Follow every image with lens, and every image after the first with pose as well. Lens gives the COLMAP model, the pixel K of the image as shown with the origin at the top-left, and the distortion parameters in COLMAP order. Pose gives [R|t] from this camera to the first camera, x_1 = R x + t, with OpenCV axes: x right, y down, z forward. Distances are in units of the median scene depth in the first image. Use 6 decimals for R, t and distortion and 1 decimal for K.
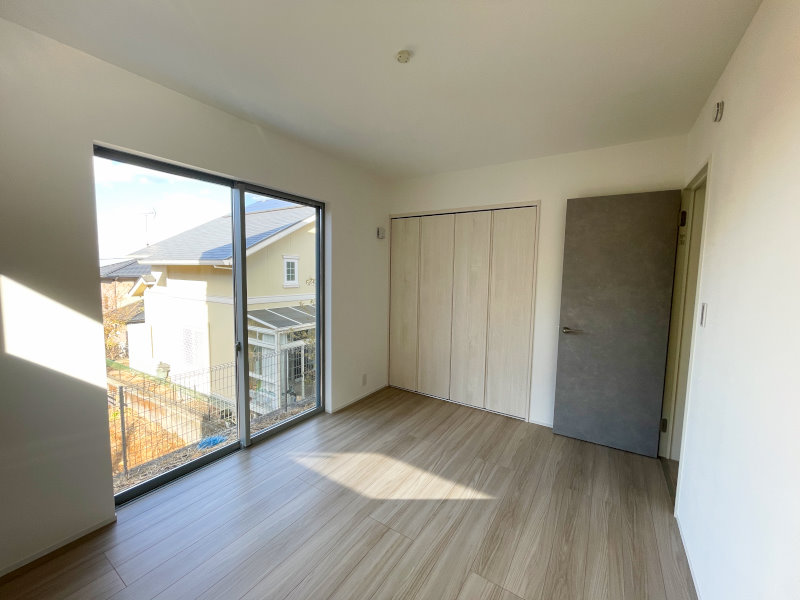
lens RADIAL K [[322.8, 0, 404.2], [0, 322.8, 296.2], [0, 0, 1]] dist [-0.002245, -0.000633]
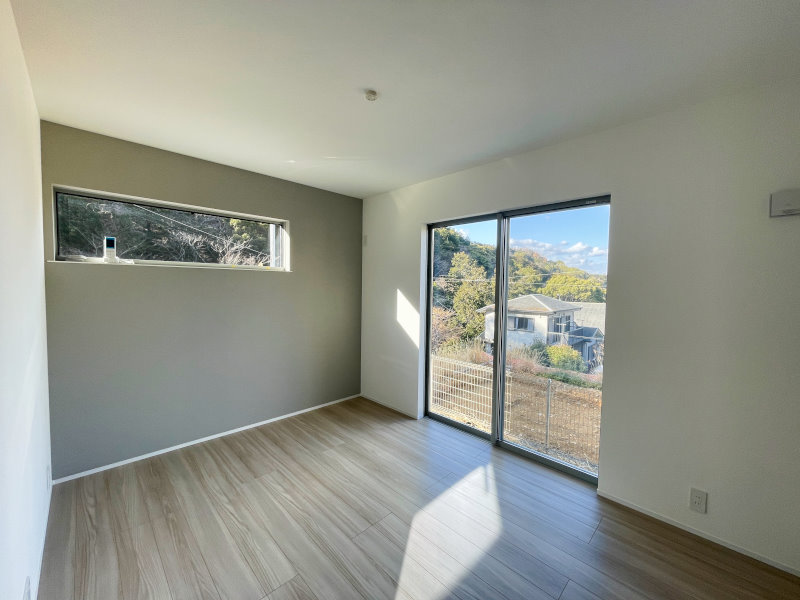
lens RADIAL K [[322.8, 0, 399.9], [0, 322.8, 299.4], [0, 0, 1]] dist [-0.002245, -0.000633]
pose [[-0.229408, 0.016922, -0.973183, 0.839442], [-0.092178, 0.994977, 0.039030, -0.061971], [0.968956, 0.098660, -0.226696, 1.102765]]
